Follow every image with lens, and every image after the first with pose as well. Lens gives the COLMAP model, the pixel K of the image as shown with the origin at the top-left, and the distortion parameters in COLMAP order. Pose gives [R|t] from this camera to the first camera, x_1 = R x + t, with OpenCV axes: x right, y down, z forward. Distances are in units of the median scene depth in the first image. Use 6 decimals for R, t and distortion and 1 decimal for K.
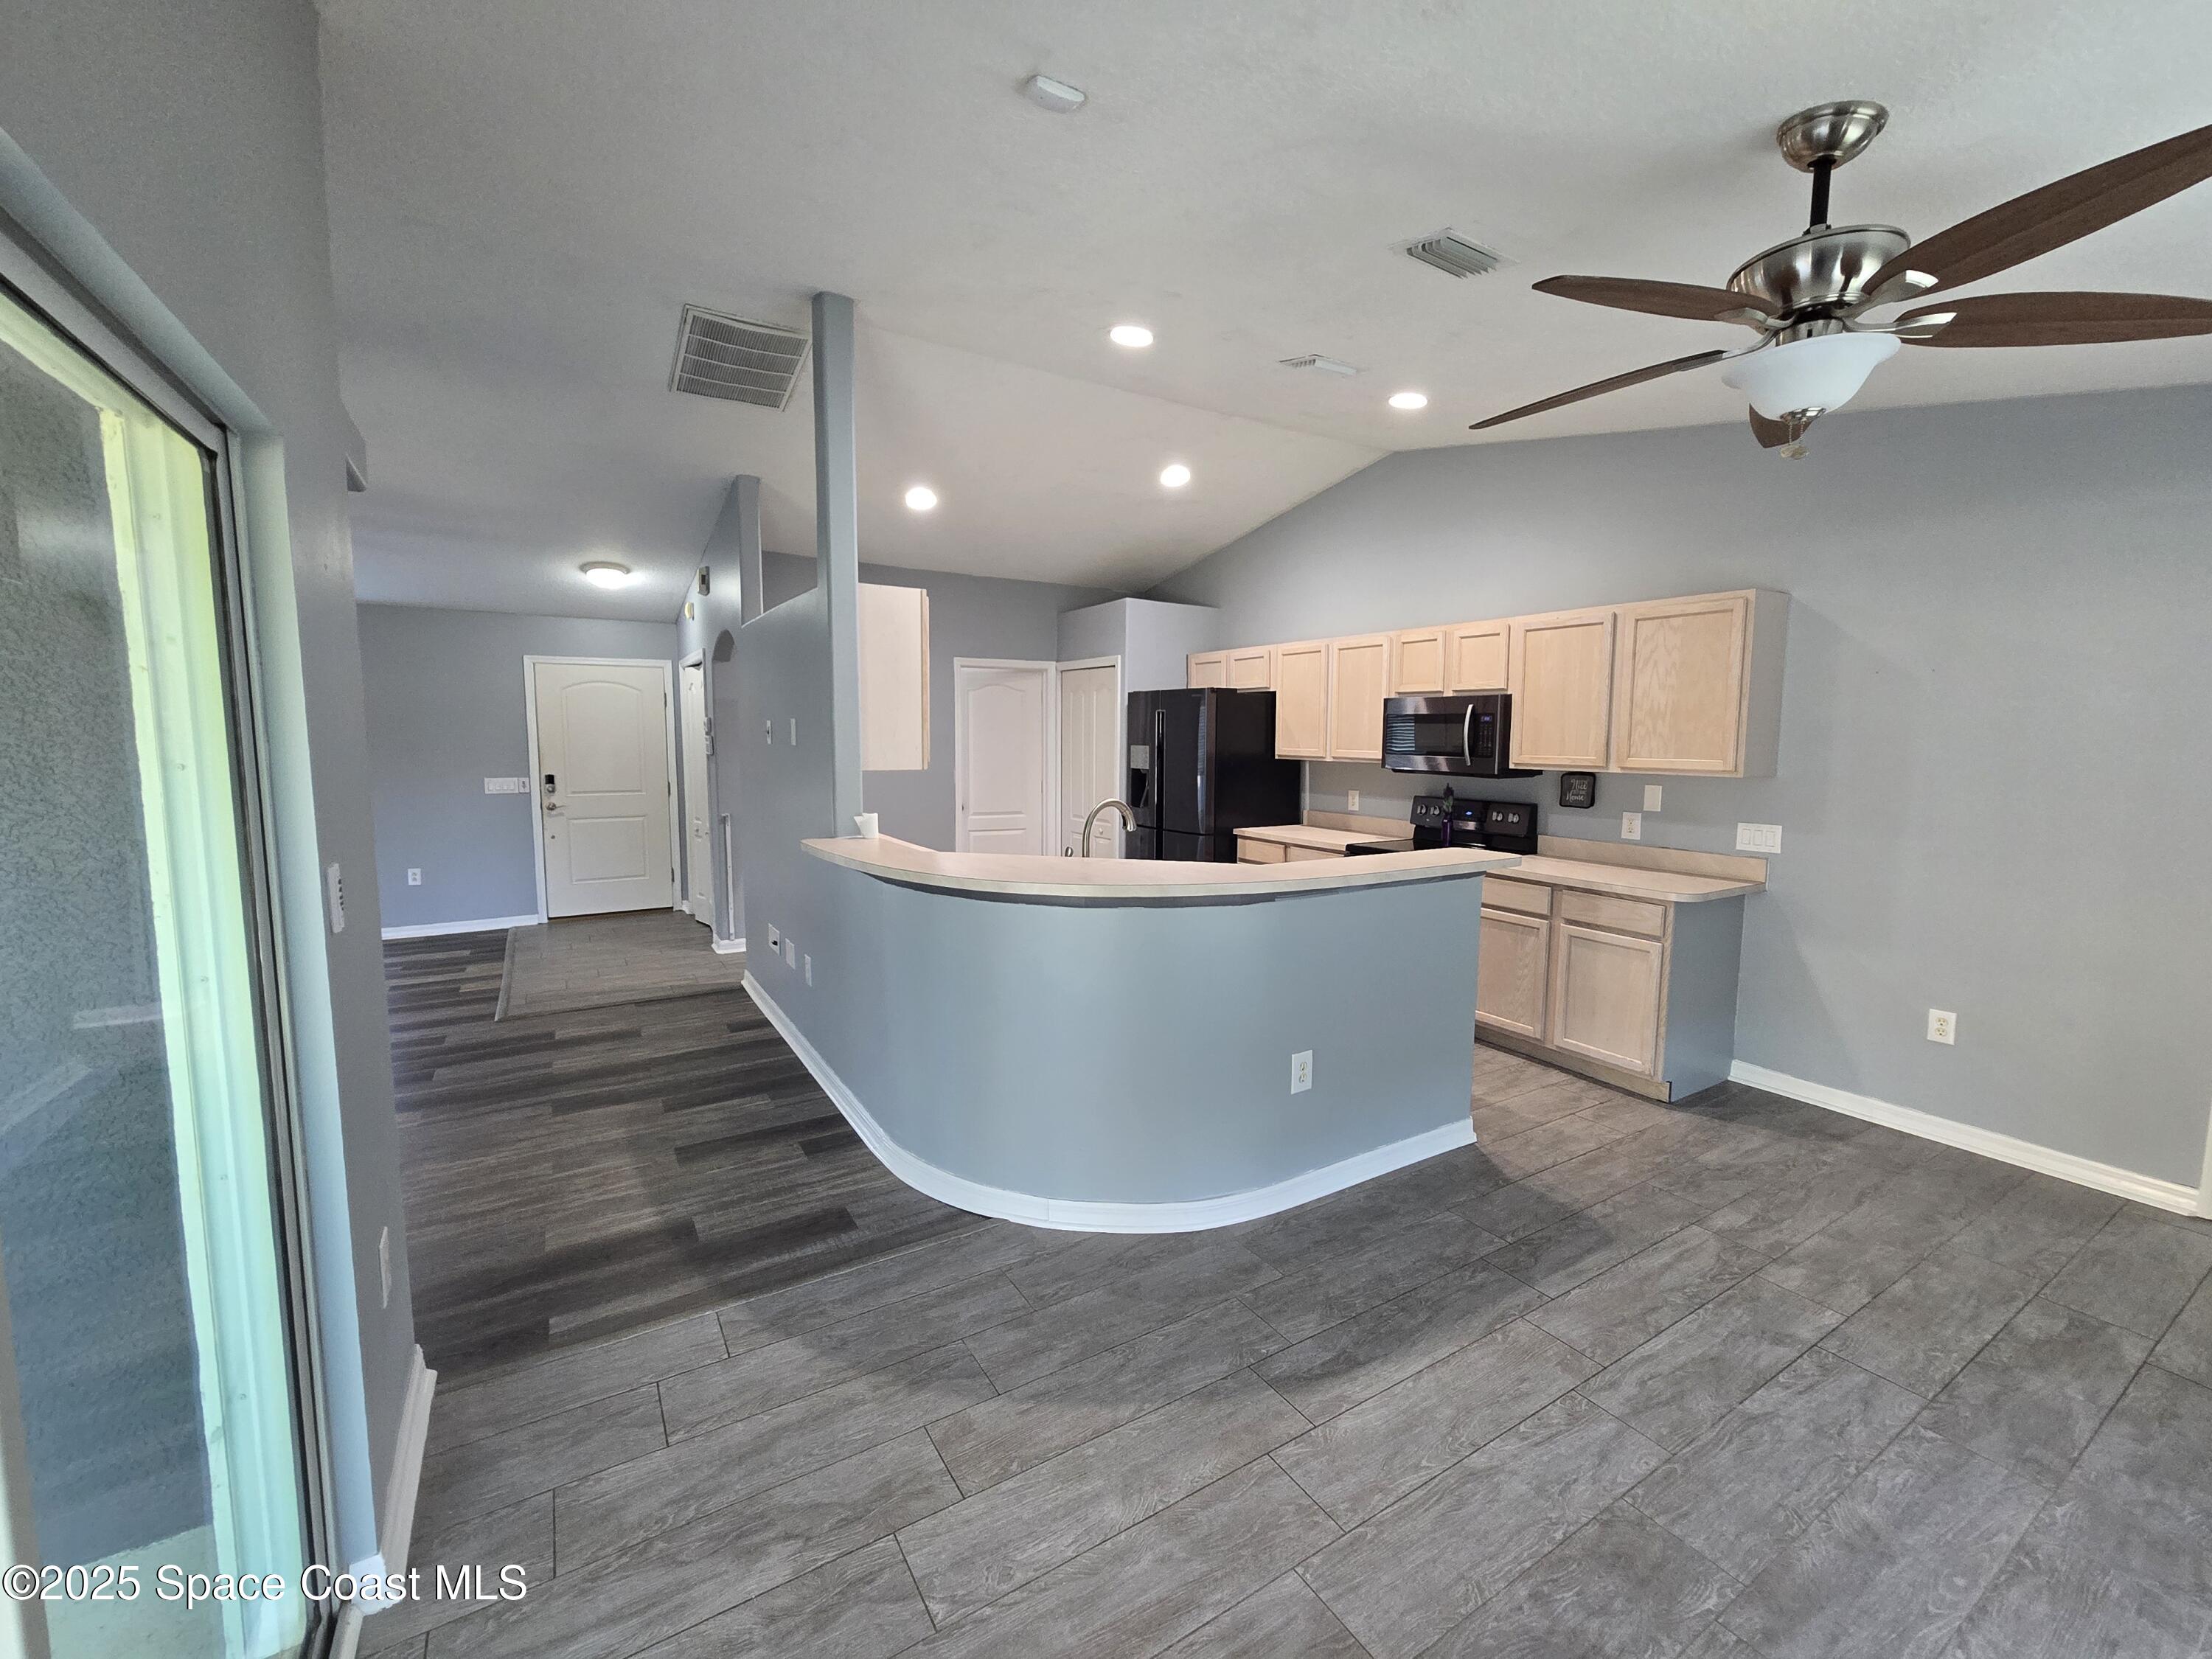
lens RADIAL K [[914.3, 0, 1110.9], [0, 914.3, 828.6], [0, 0, 1]] dist [-0.003984, 0.001061]
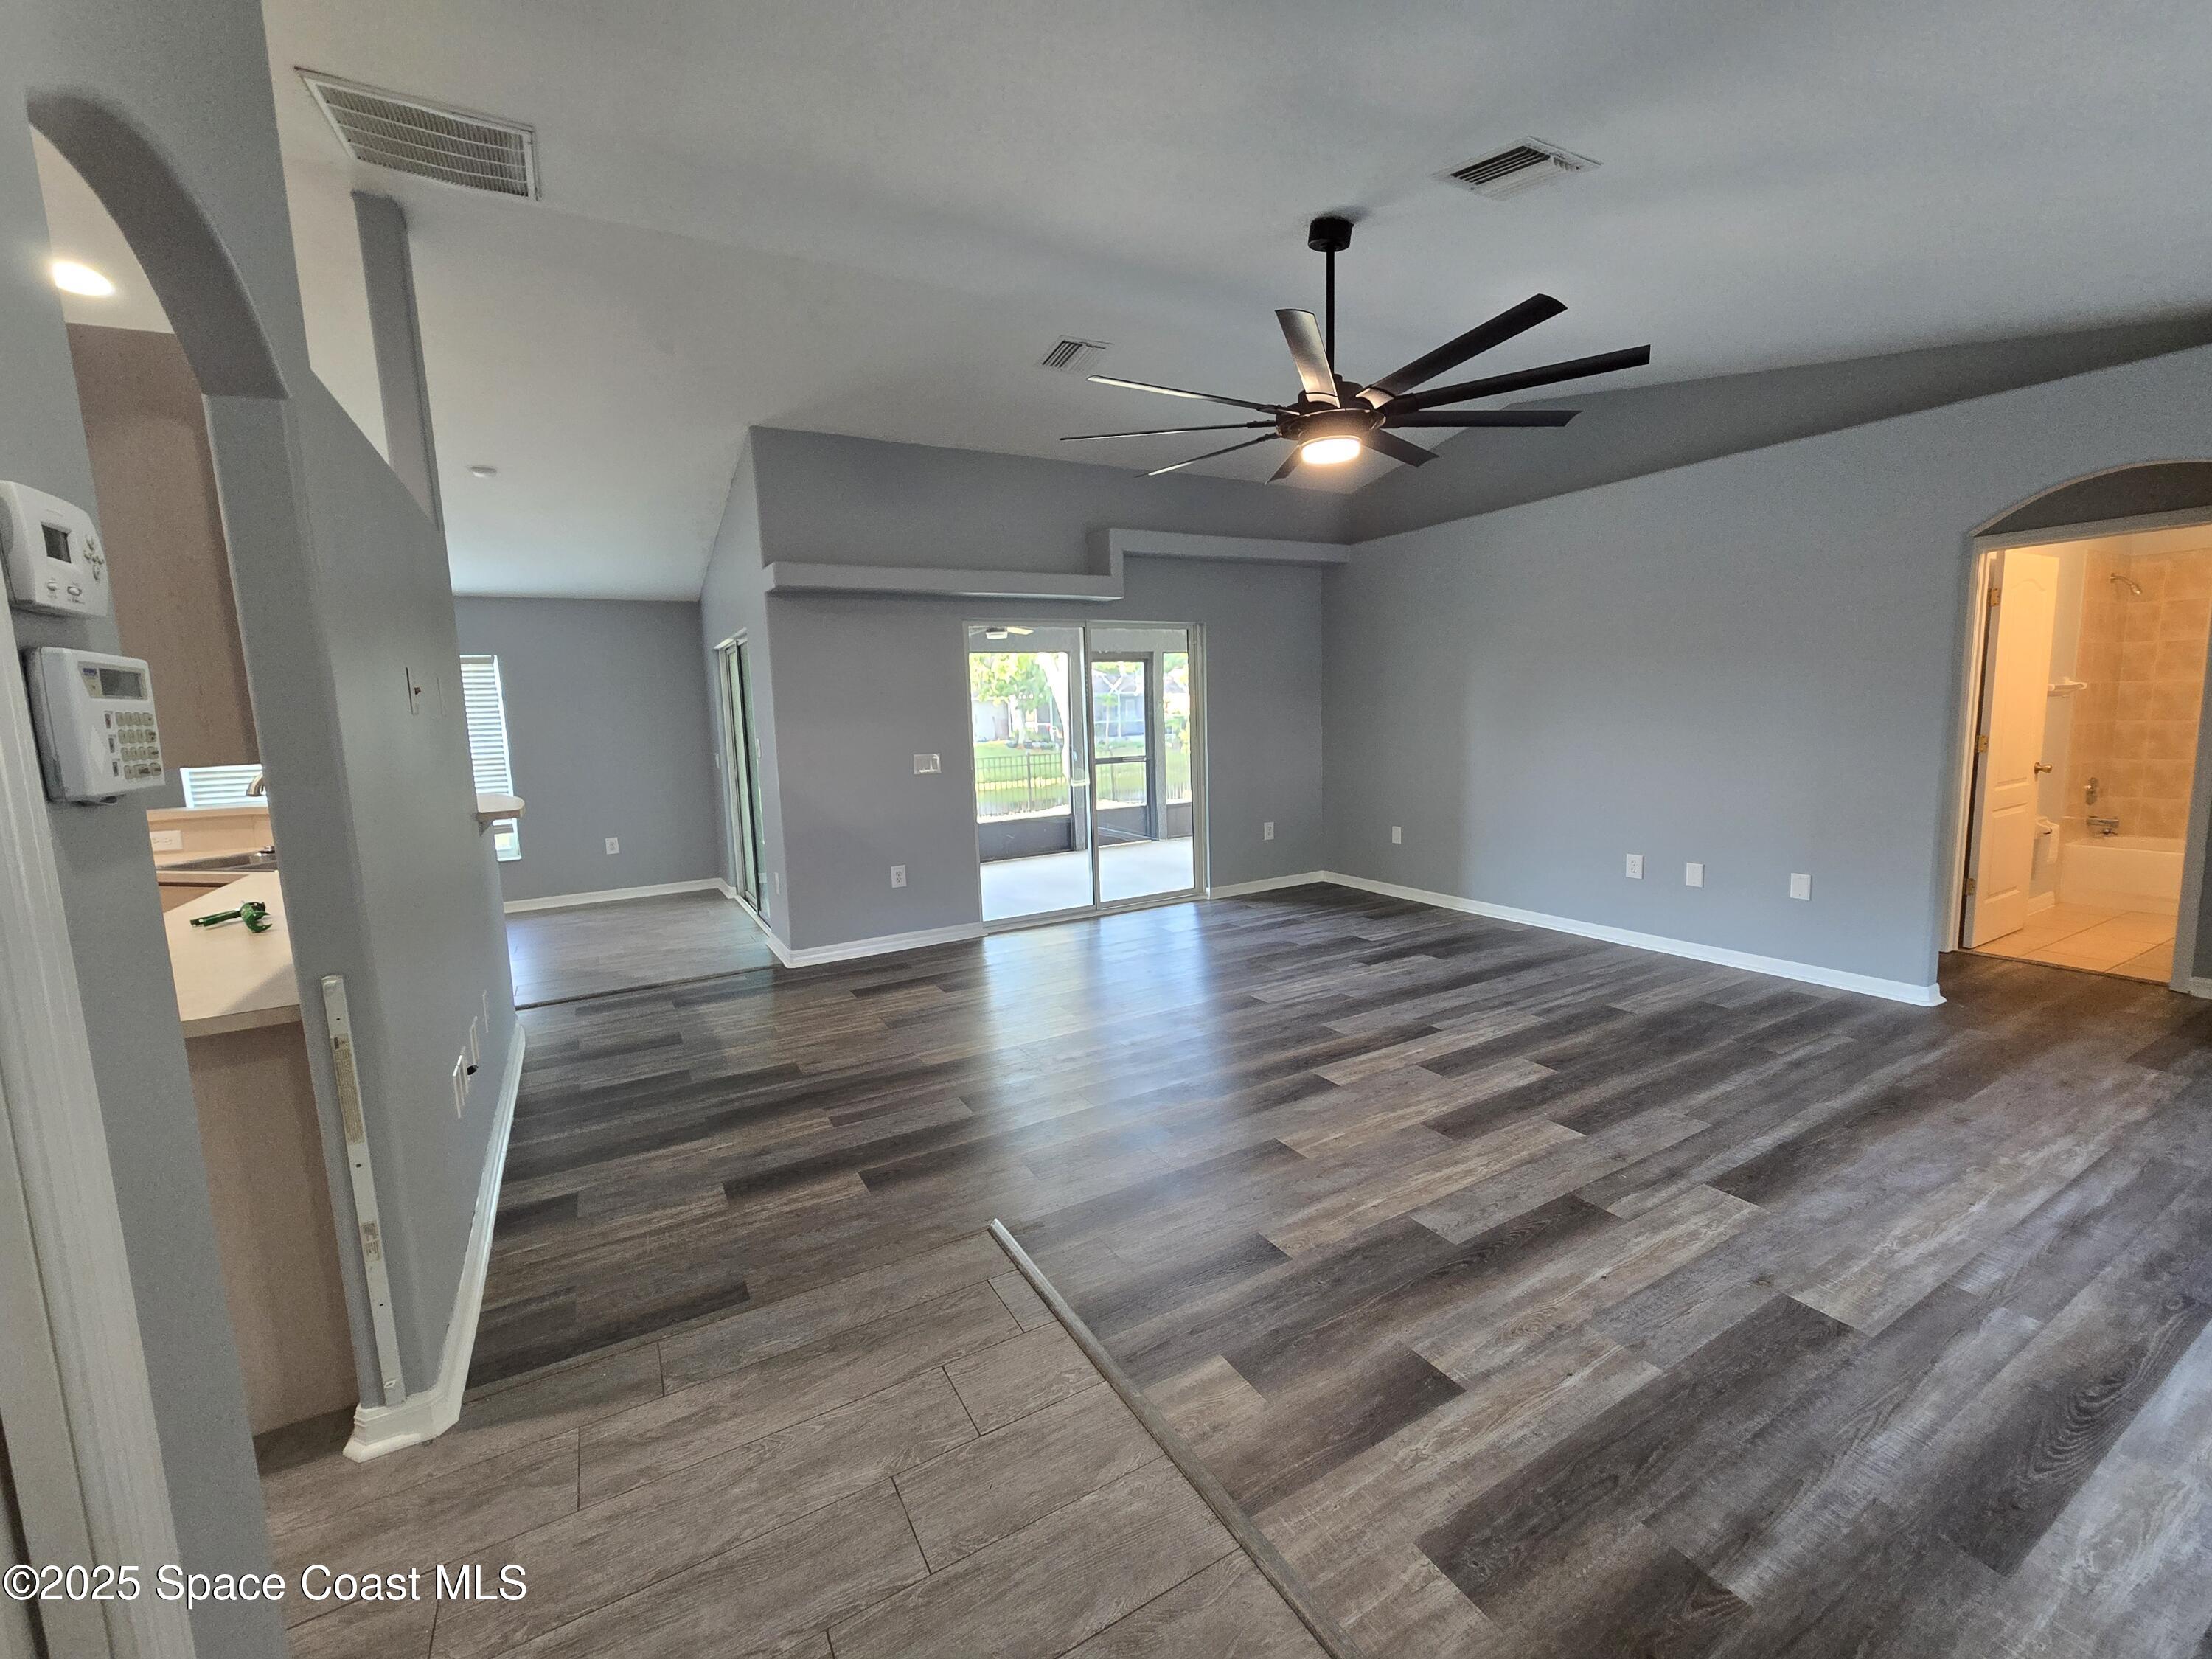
lens RADIAL K [[914.3, 0, 1111.4], [0, 914.3, 825.5], [0, 0, 1]] dist [-0.003984, 0.001061]
pose [[-0.999011, 0.026692, 0.035569, -0.839576], [0.034255, 0.971937, 0.232734, -0.145309], [-0.028358, 0.233722, -0.971890, 1.602161]]
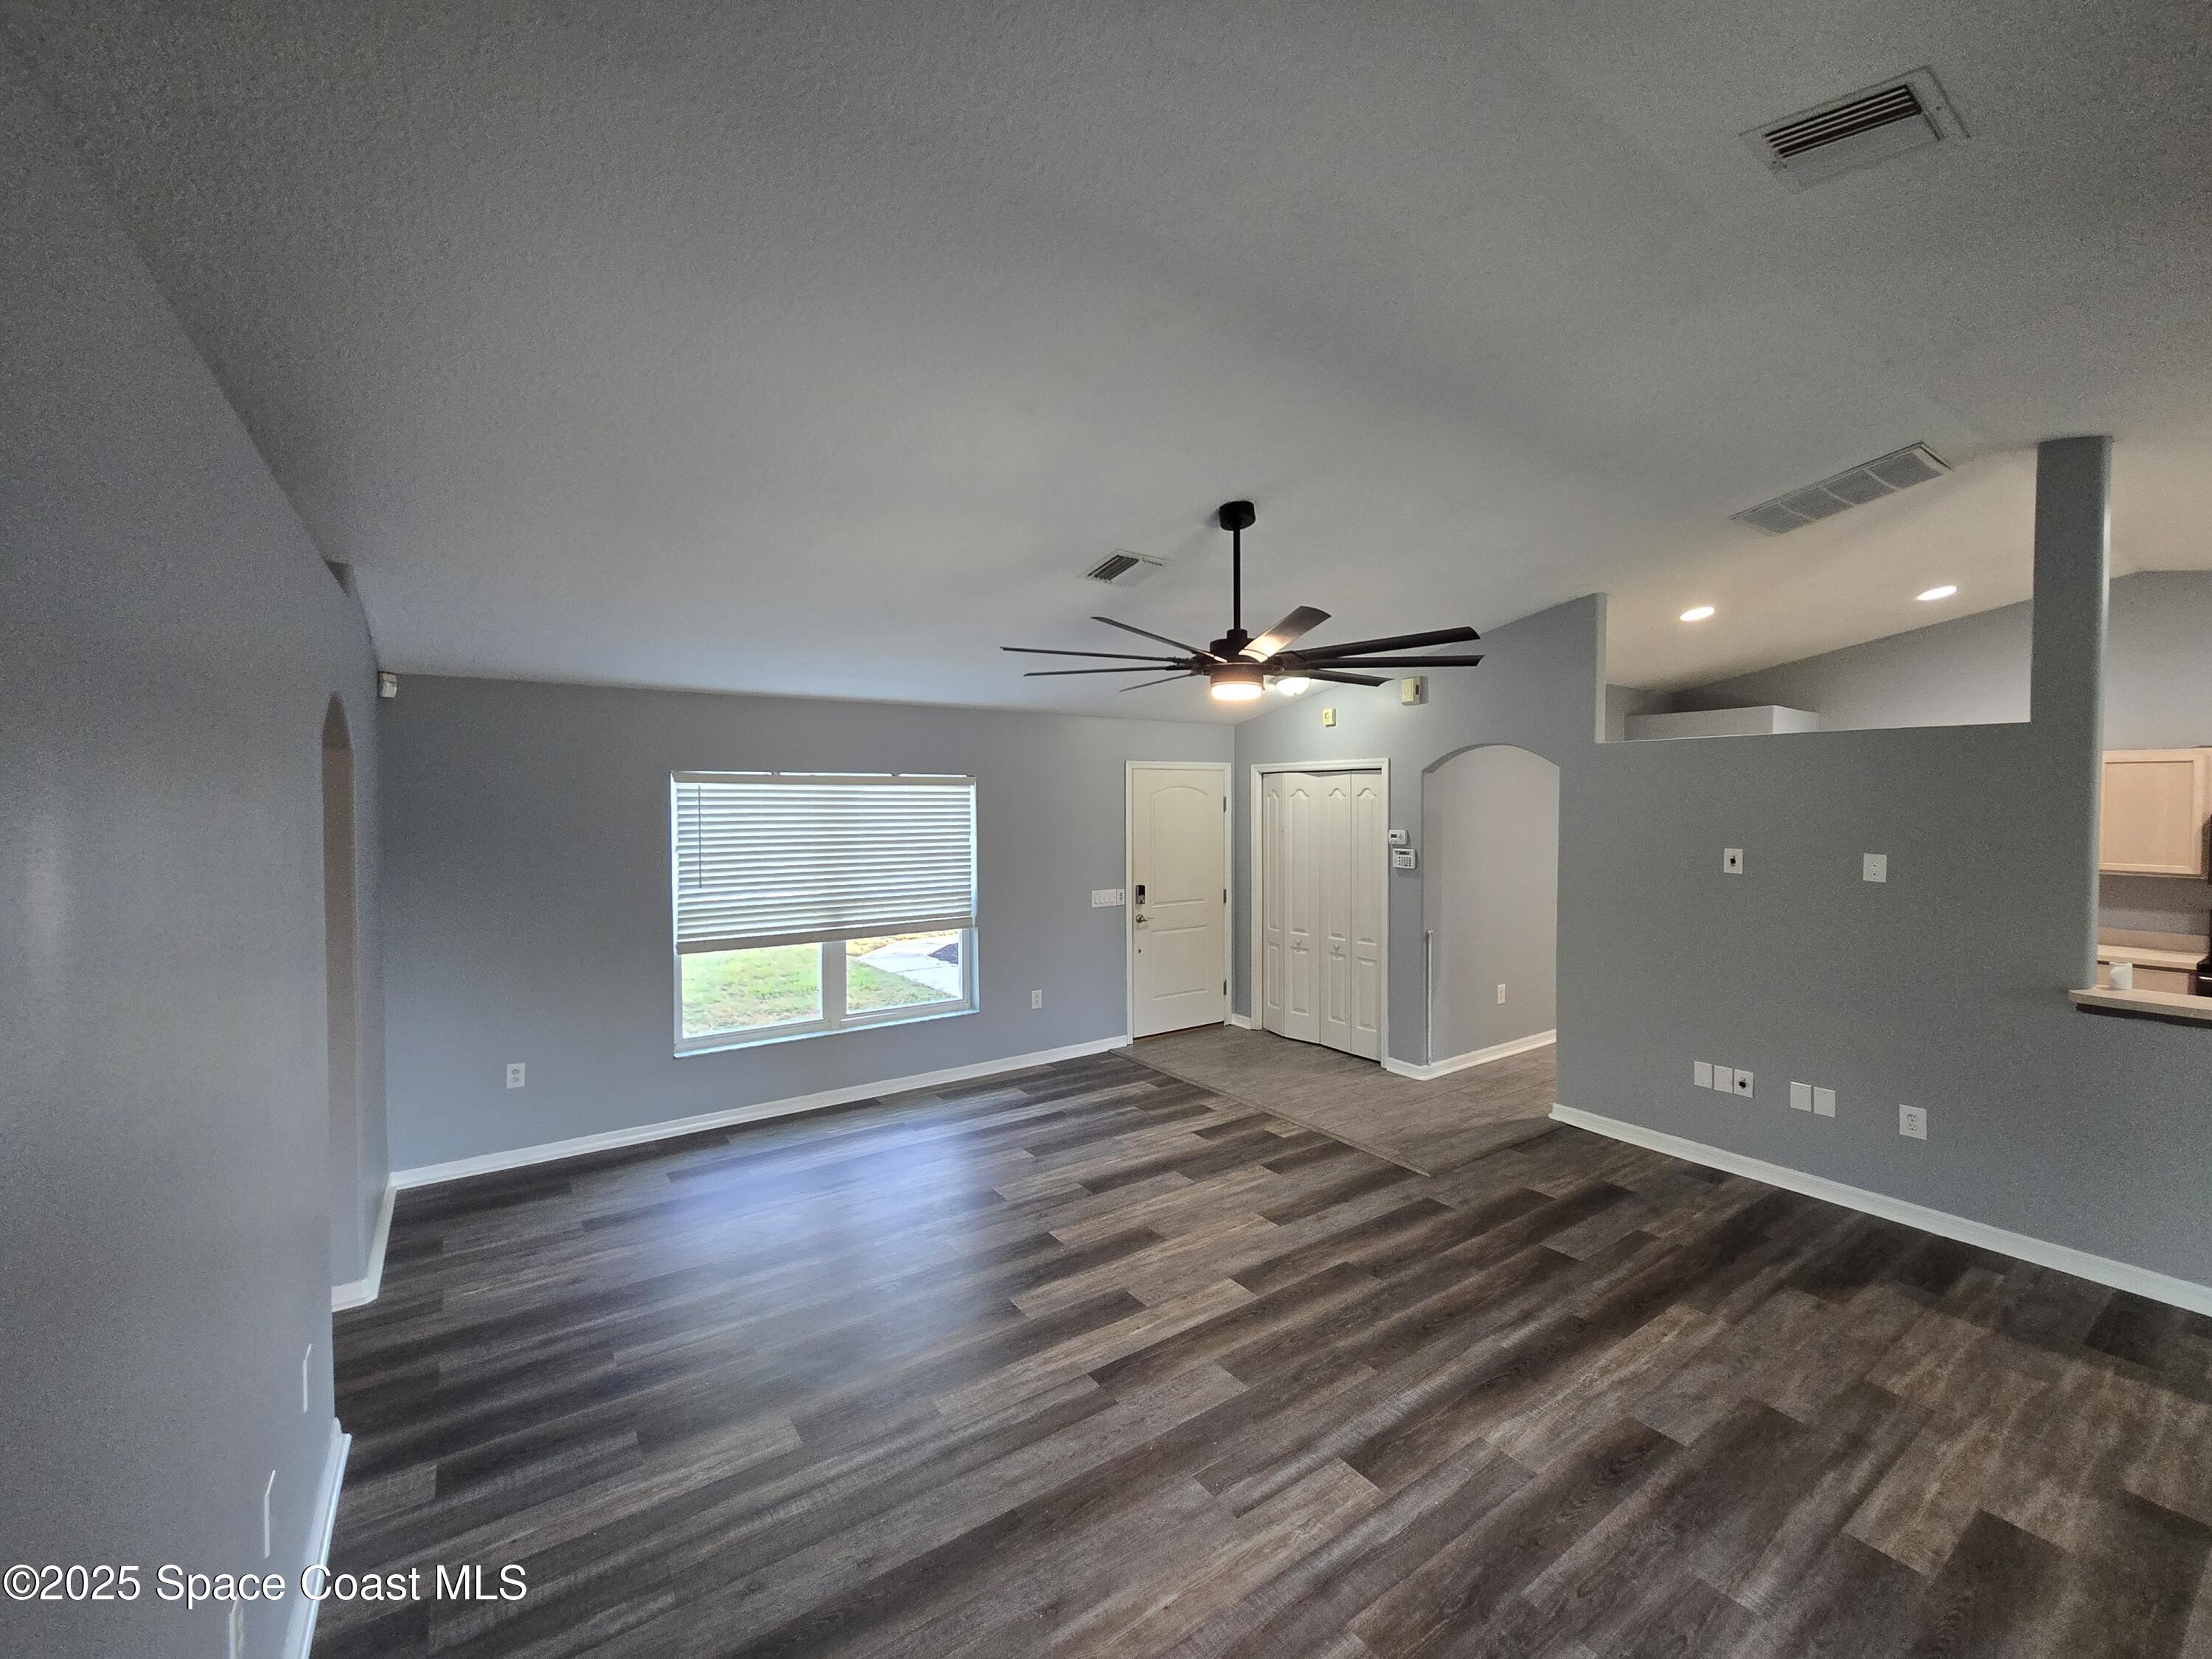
lens RADIAL K [[914.3, 0, 1115.1], [0, 914.3, 821.2], [0, 0, 1]] dist [-0.003984, 0.001061]
pose [[0.998230, -0.007005, 0.059059, -1.140817], [0.011690, 0.996778, -0.079351, -0.081980], [-0.058313, 0.079901, 0.995096, 0.087945]]
